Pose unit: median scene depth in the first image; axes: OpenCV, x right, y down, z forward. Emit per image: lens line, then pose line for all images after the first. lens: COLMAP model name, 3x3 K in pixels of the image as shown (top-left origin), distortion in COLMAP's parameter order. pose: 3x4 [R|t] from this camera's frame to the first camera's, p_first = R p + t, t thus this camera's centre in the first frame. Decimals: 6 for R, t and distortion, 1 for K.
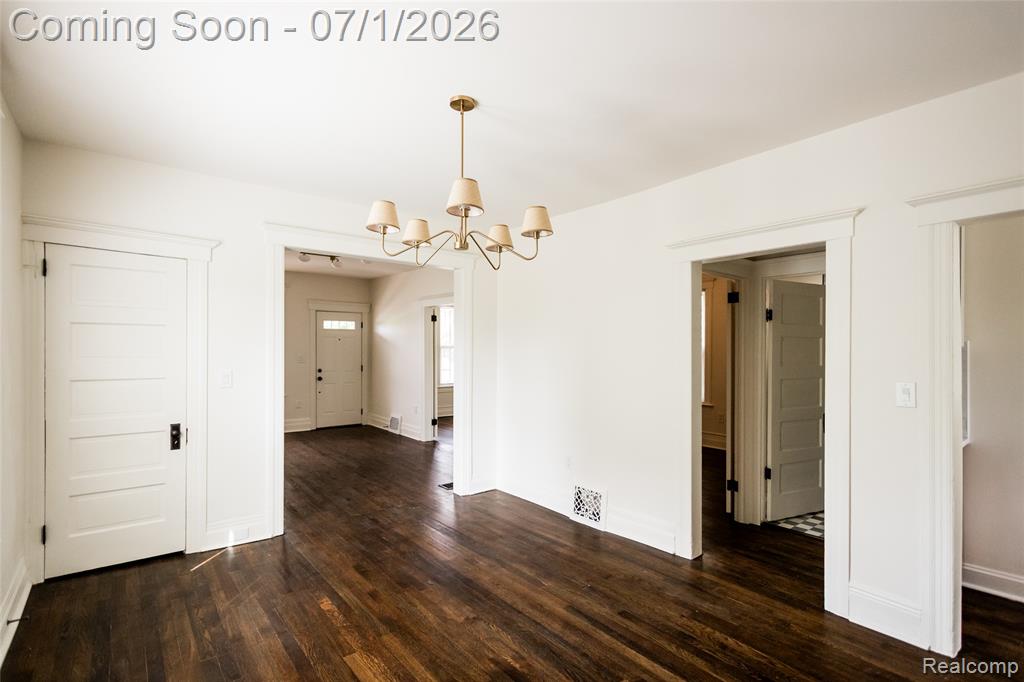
lens RADIAL K [[488.5, 0, 512.5], [0, 488.5, 344.4], [0, 0, 1]] dist [0.003404, 0.000966]
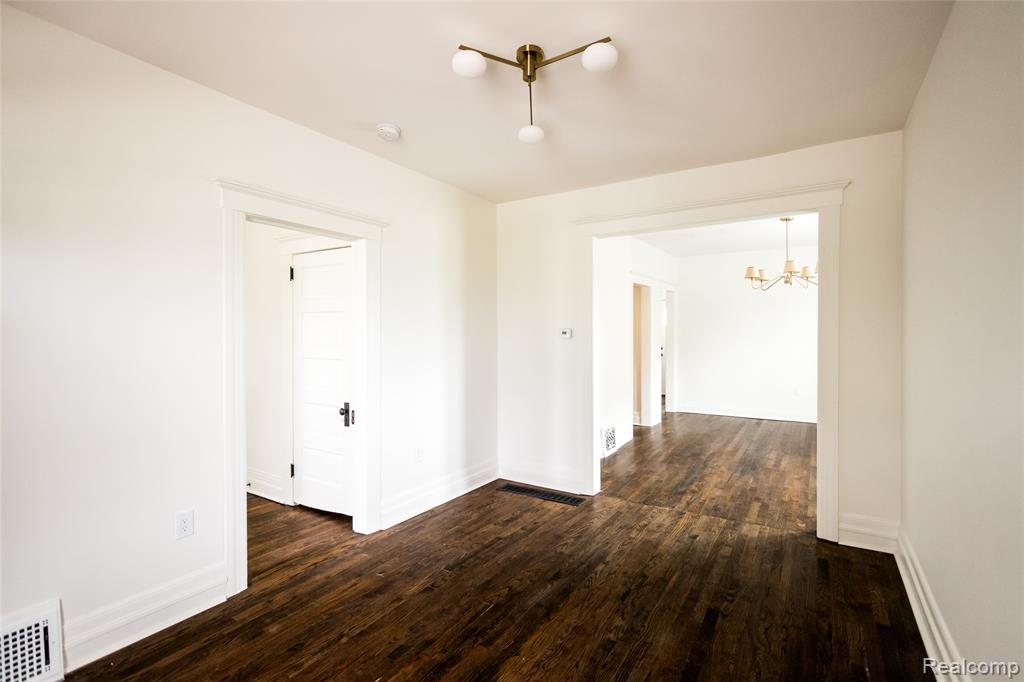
lens RADIAL K [[488.5, 0, 508.1], [0, 488.5, 339.7], [0, 0, 1]] dist [0.003404, 0.000966]
pose [[-0.326562, -0.013520, 0.945079, -1.155975], [0.000370, 0.999896, 0.014432, 0.024156], [-0.945176, 0.005063, -0.326523, 1.873684]]
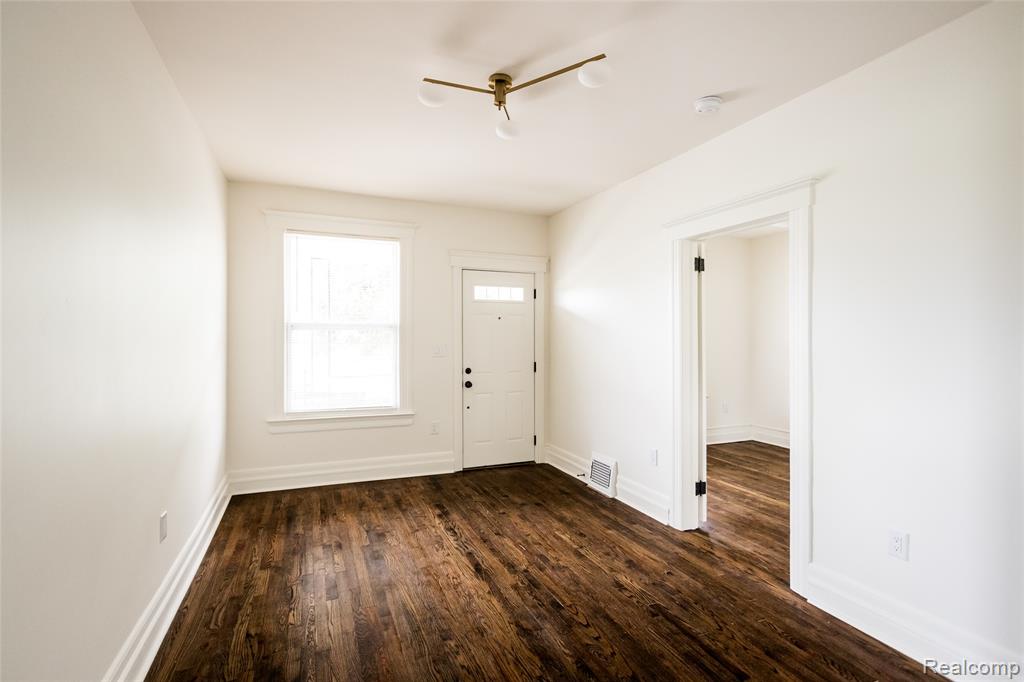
lens RADIAL K [[488.5, 0, 512.1], [0, 488.5, 343.5], [0, 0, 1]] dist [0.003404, 0.000966]
pose [[0.960733, 0.004036, -0.277445, -0.415586], [-0.000370, 0.999912, 0.013266, 0.031403], [0.277474, -0.012642, 0.960650, 1.034901]]
